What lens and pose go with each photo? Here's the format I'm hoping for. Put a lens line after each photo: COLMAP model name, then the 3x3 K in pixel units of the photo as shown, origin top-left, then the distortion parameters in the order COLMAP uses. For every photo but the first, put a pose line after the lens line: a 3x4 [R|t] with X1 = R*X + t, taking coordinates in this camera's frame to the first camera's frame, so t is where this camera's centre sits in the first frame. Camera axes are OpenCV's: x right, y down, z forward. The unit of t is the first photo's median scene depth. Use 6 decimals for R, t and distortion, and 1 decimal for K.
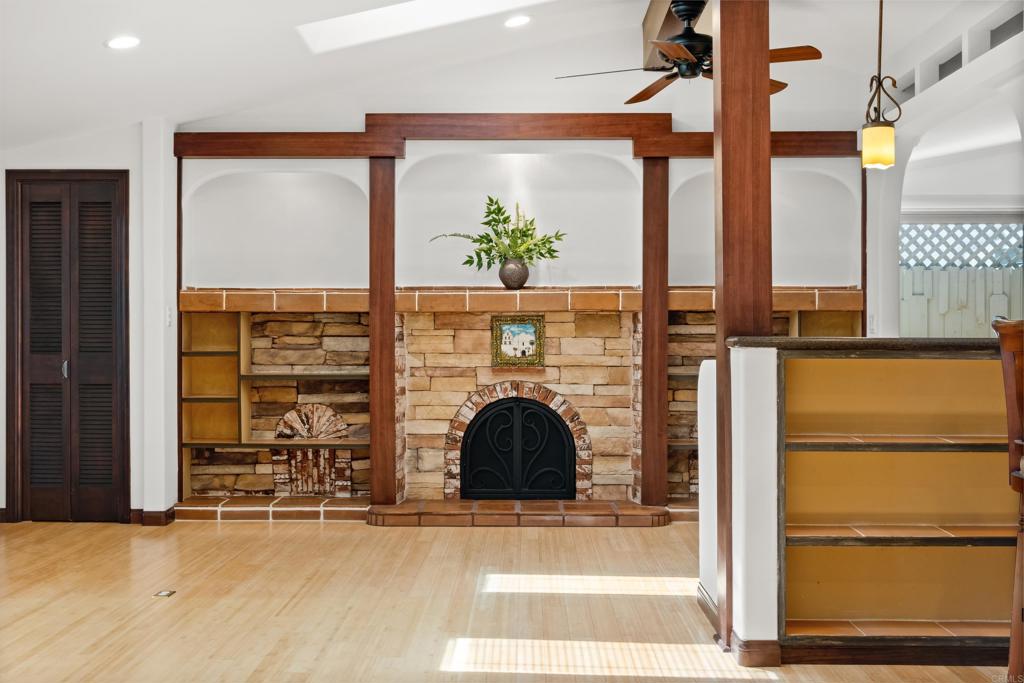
lens RADIAL K [[1197.4, 0, 512.0], [0, 1197.4, 334.5], [0, 0, 1]] dist [-0.012523, 0.000000]
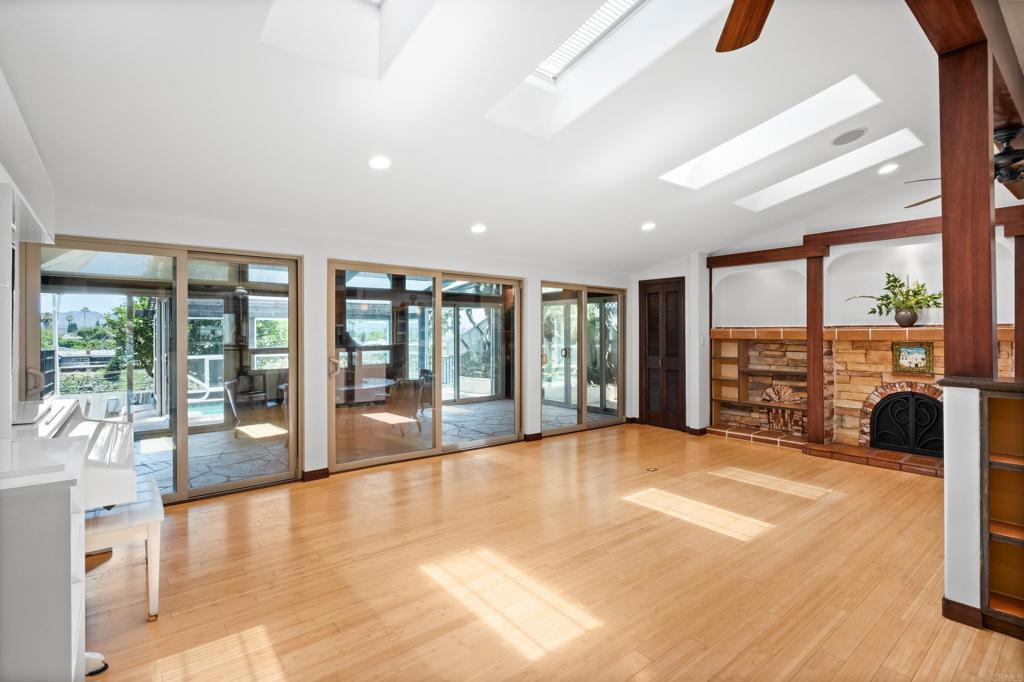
lens RADIAL K [[489.6, 0, 501.7], [0, 489.6, 332.1], [0, 0, 1]] dist [-0.003198, -0.000092]
pose [[0.636643, -0.000641, -0.771158, 0.167172], [-0.002966, 0.999990, -0.003280, -0.026662], [0.771153, 0.004375, 0.636635, 0.135451]]
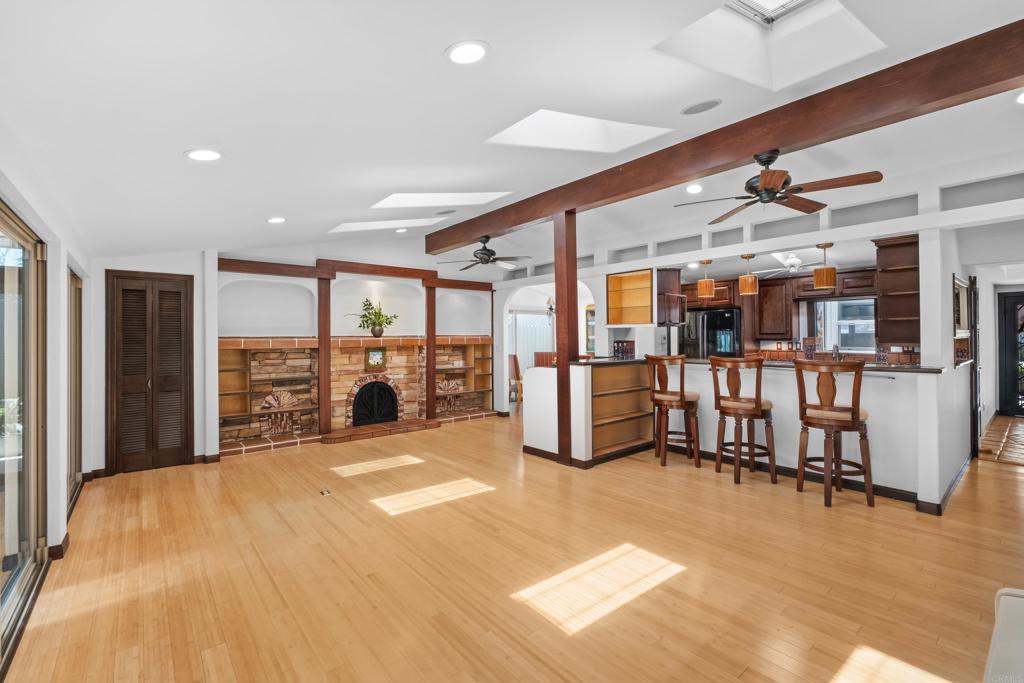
lens RADIAL K [[442.6, 0, 508.3], [0, 442.6, 335.2], [0, 0, 1]] dist [-0.006043, -0.000519]
pose [[0.757398, -0.001452, 0.652952, -0.383140], [0.010069, 0.999905, -0.009456, -0.030628], [-0.652876, 0.013737, 0.757340, 0.147760]]
